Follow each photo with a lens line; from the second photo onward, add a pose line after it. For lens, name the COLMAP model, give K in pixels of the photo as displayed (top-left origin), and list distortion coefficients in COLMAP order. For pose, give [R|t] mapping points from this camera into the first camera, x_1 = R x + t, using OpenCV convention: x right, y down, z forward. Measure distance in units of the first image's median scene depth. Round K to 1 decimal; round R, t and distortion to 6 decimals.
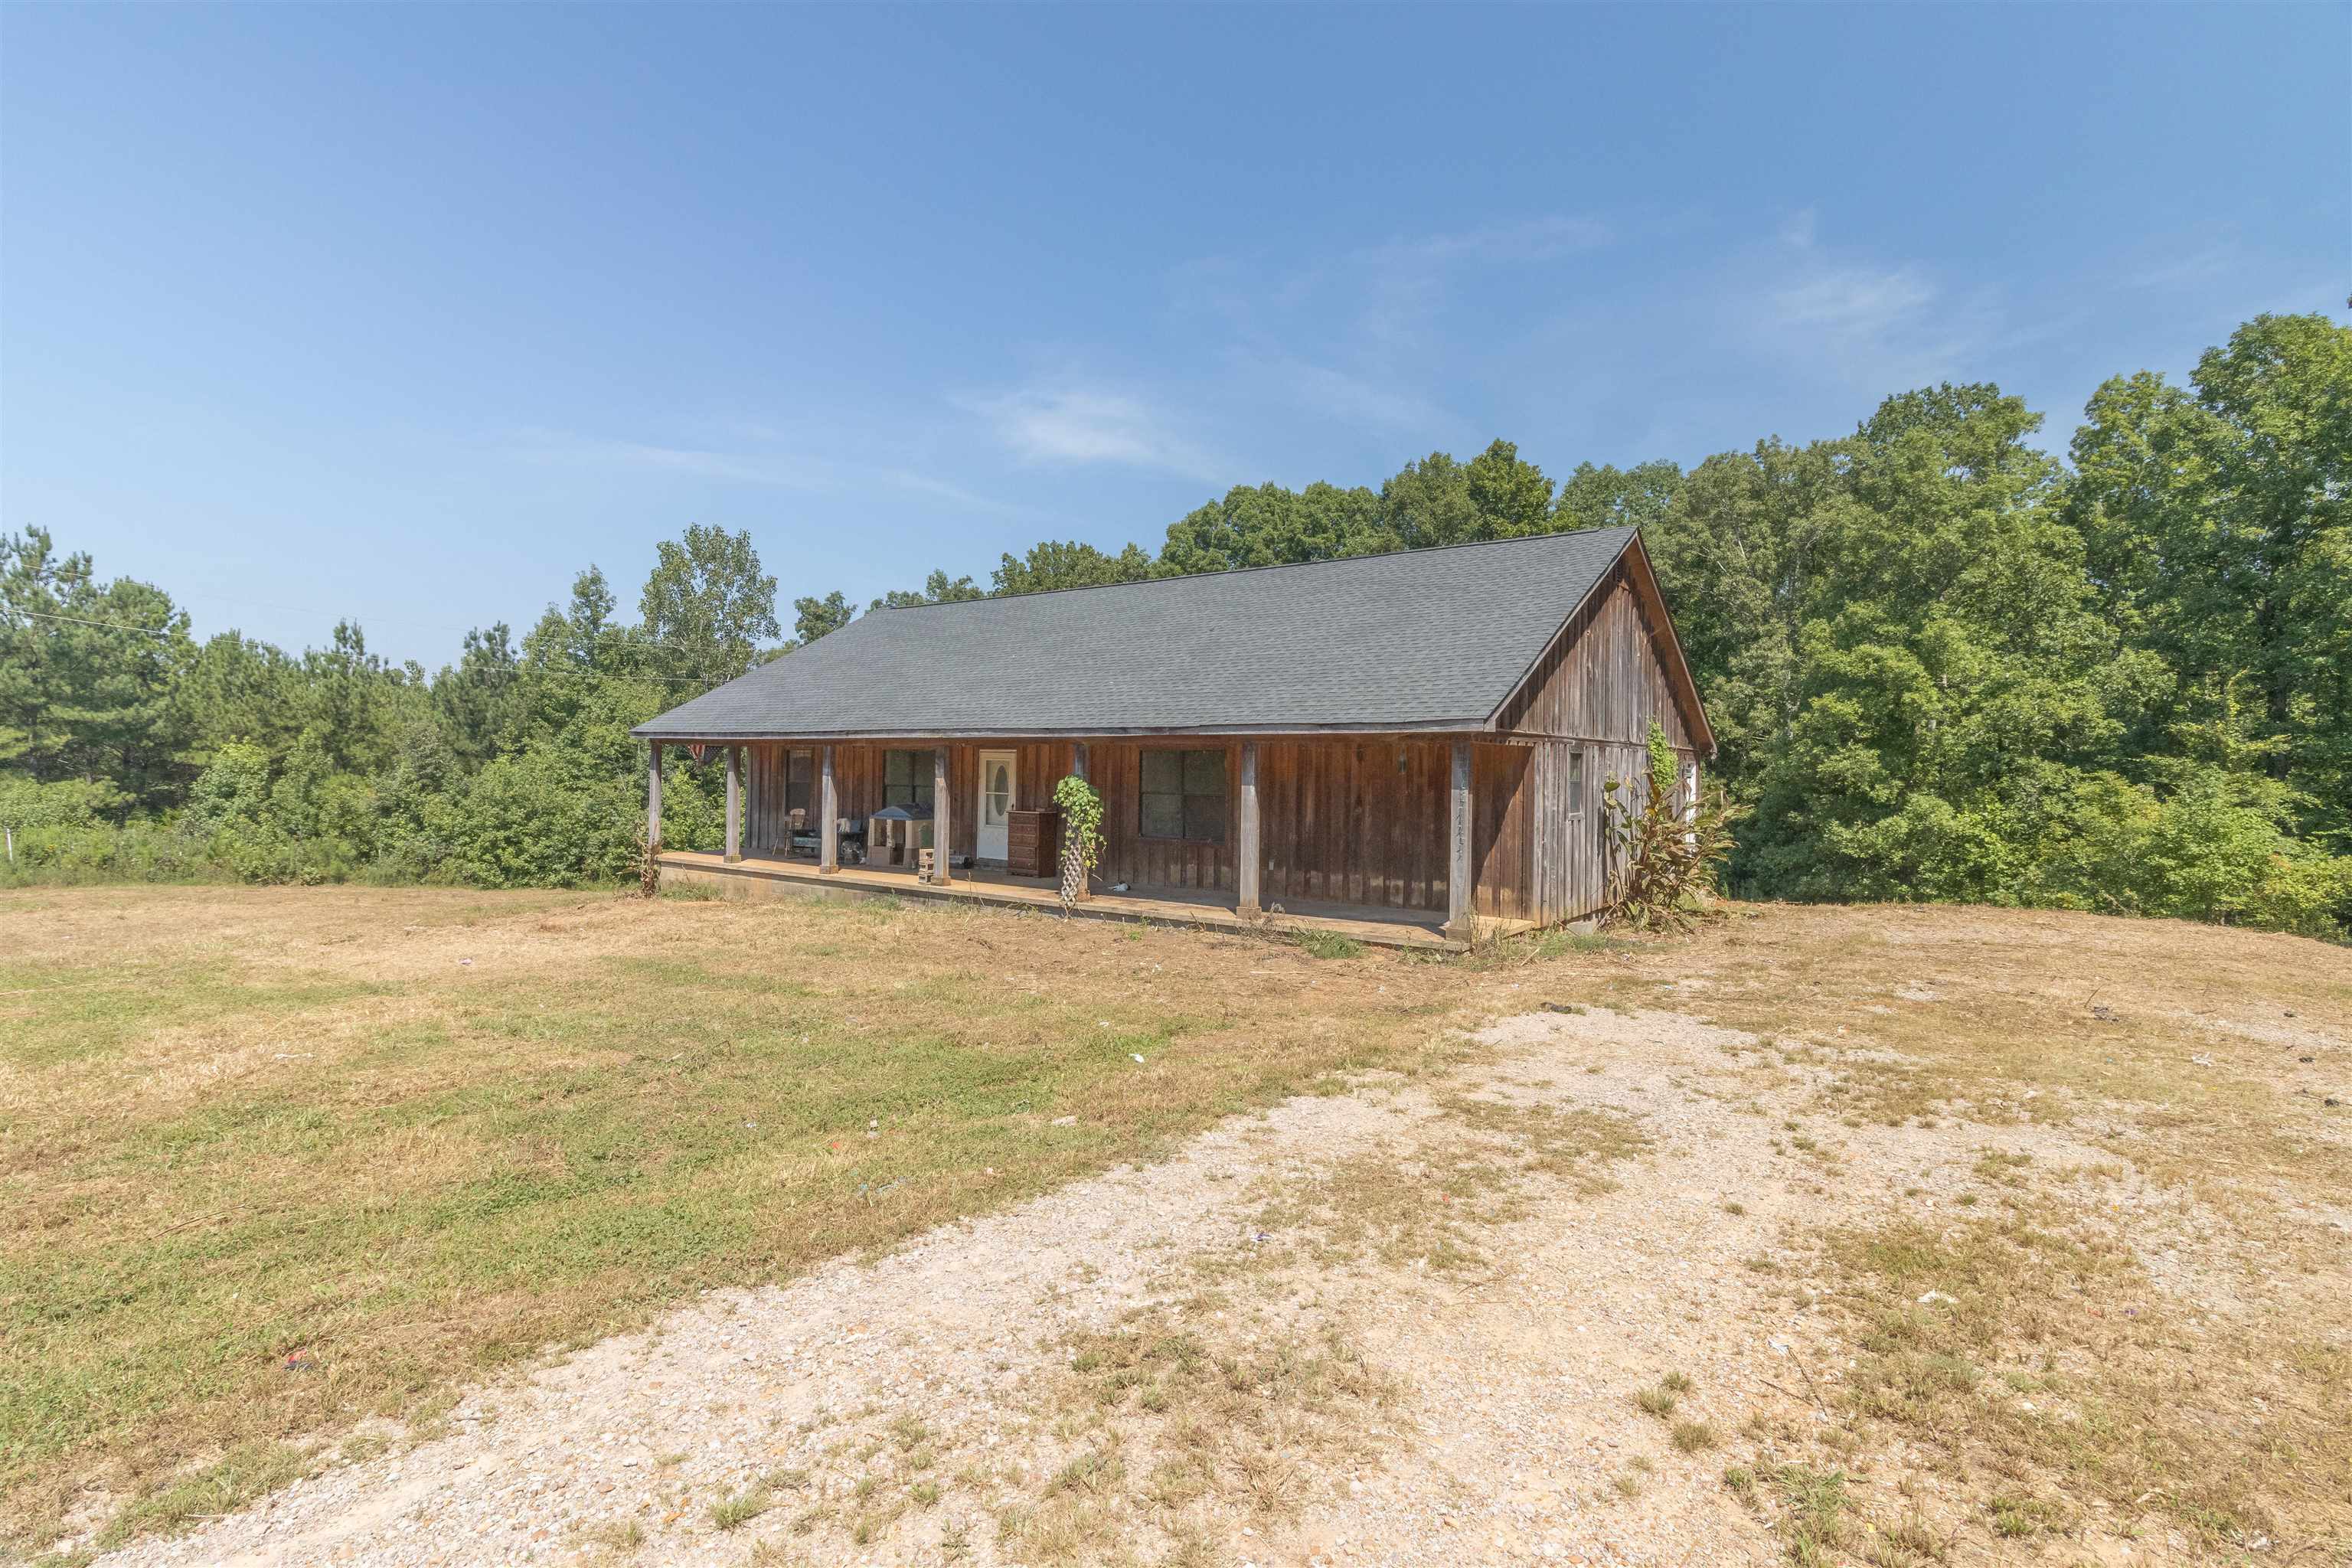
lens RADIAL K [[1137.5, 0, 1110.0], [0, 1137.5, 785.5], [0, 0, 1]] dist [-0.000847, -0.000106]
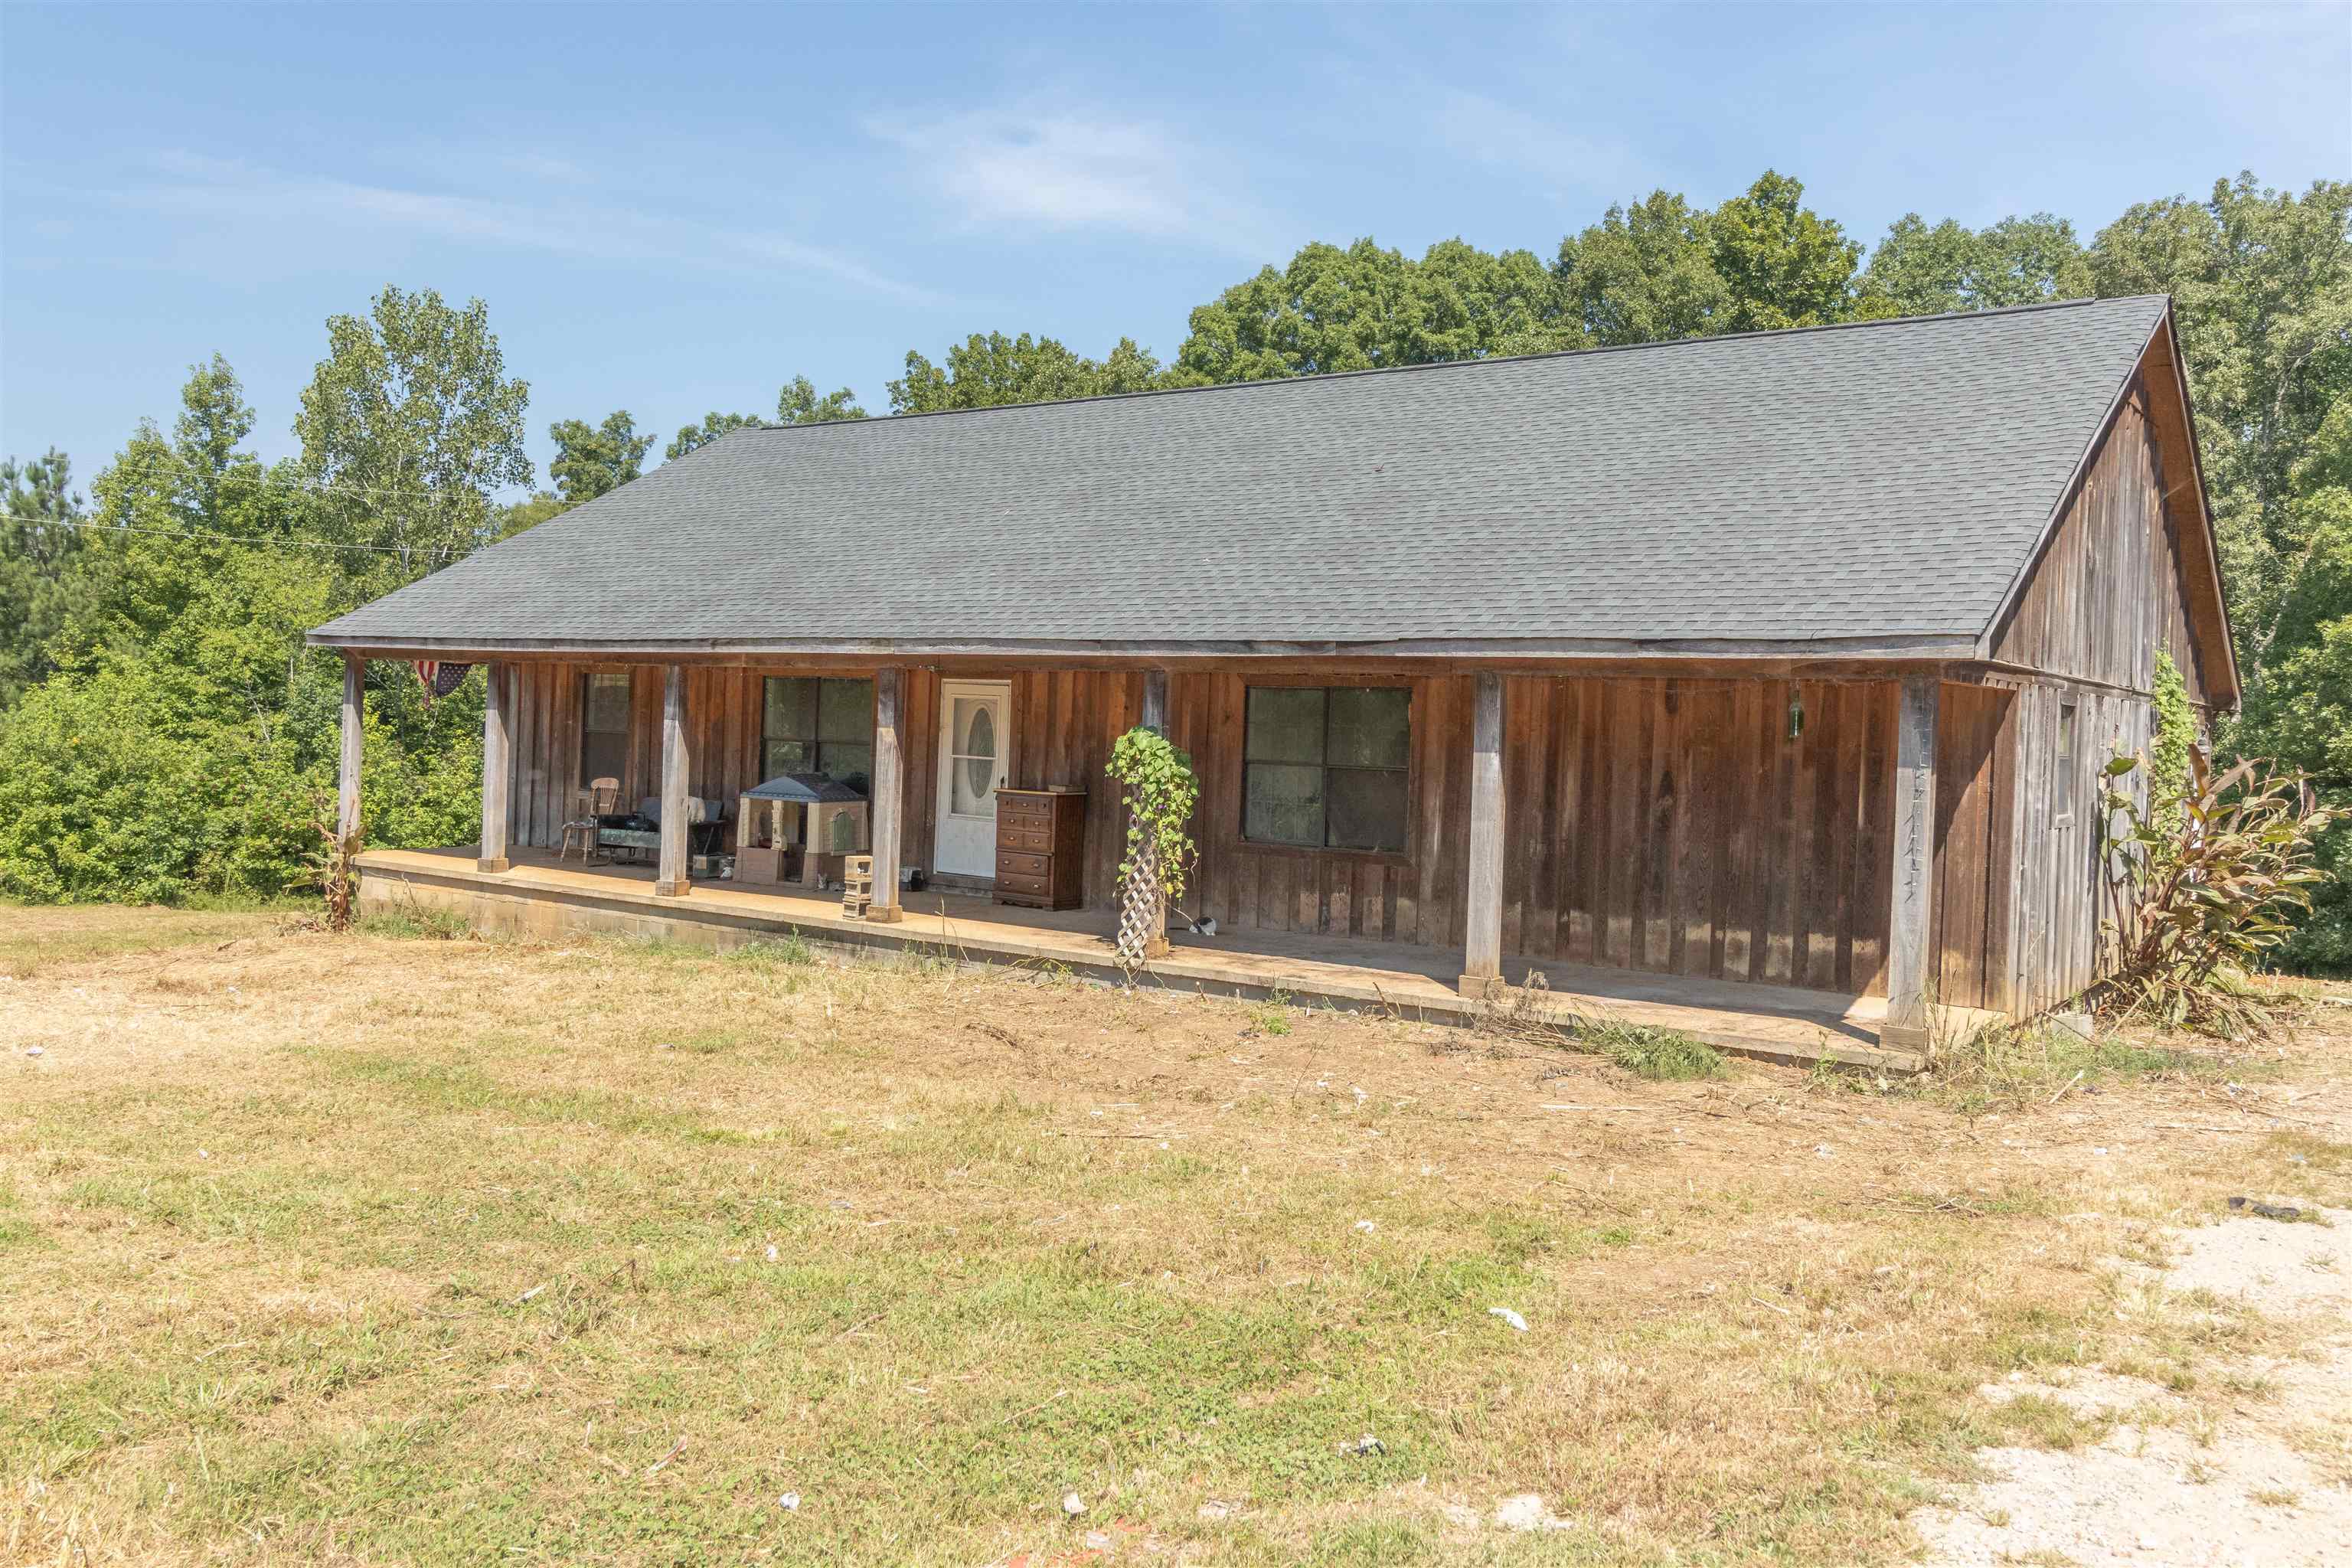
lens RADIAL K [[1892.9, 0, 1070.3], [0, 1892.9, 780.8], [0, 0, 1]] dist [-0.000104, -0.000114]
pose [[0.999785, 0.019964, 0.005553, -0.026807], [-0.020056, 0.999655, 0.016989, 0.000770], [-0.005212, -0.017096, 0.999840, 0.033619]]
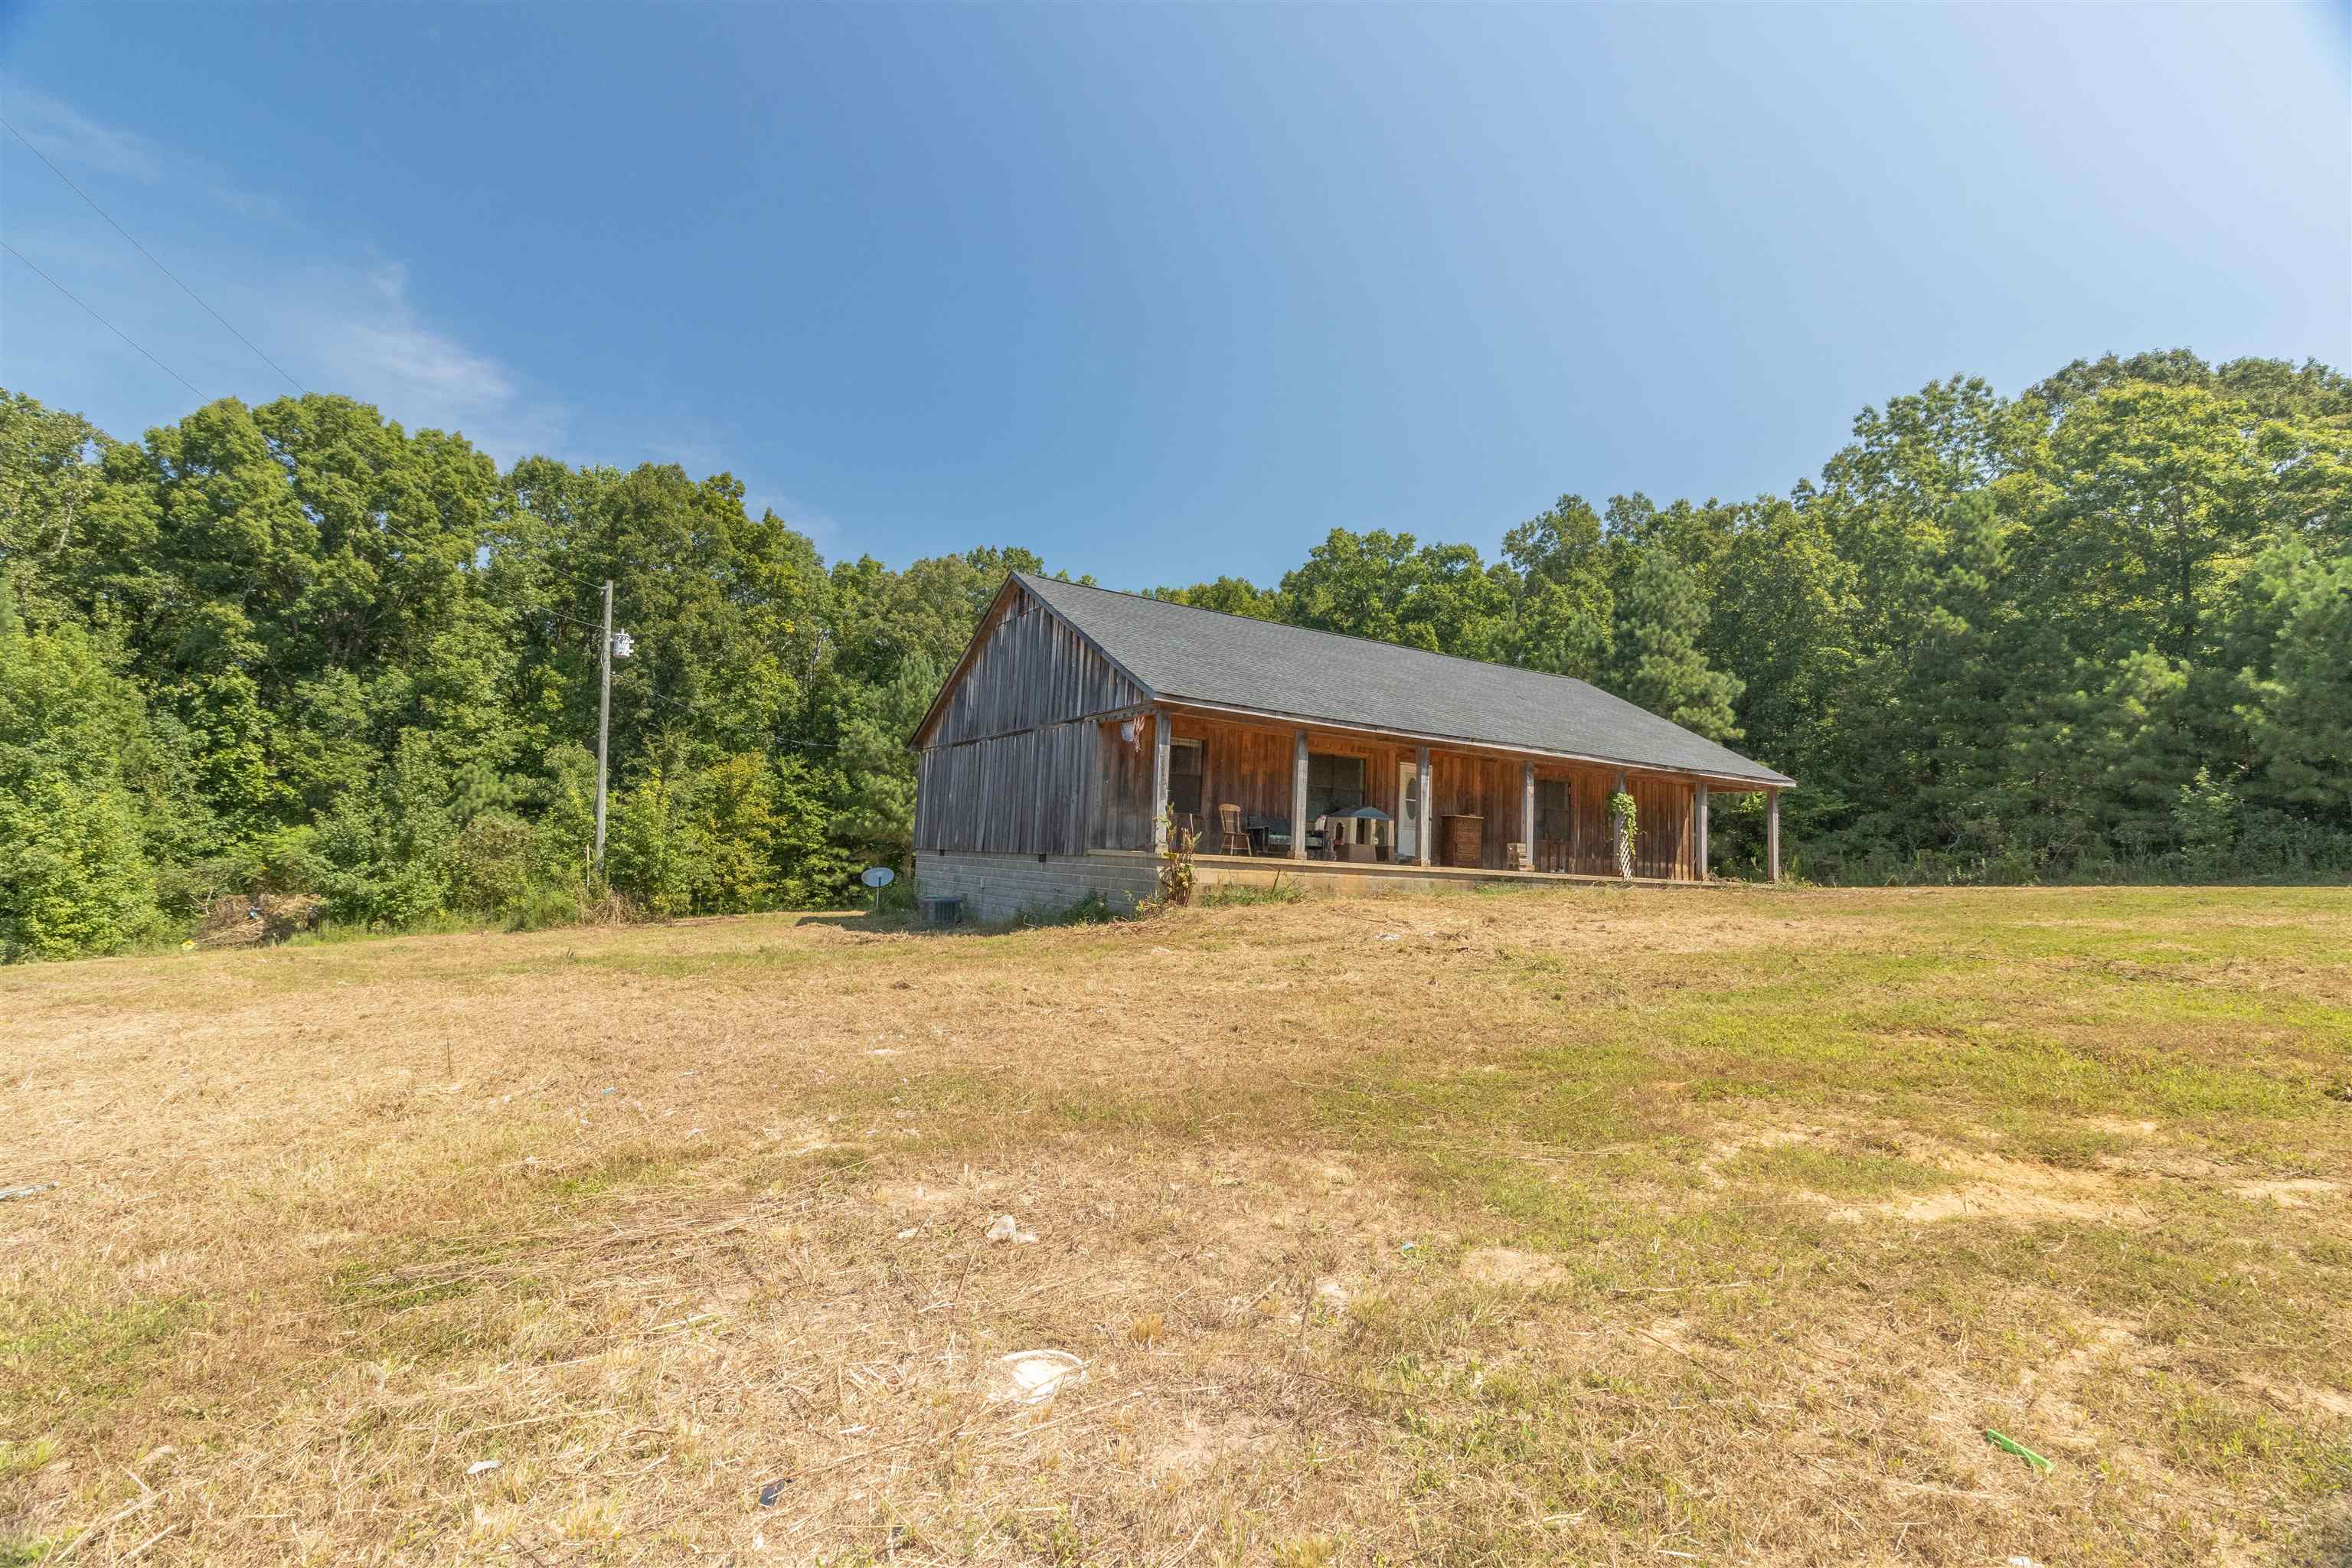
lens RADIAL K [[1137.5, 0, 1110.0], [0, 1137.5, 785.5], [0, 0, 1]] dist [-0.000847, -0.000106]
pose [[0.352565, 0.068279, 0.933293, -0.614852], [-0.027499, 0.997660, -0.062600, 0.034588], [-0.935383, -0.003594, 0.353618, 0.407961]]
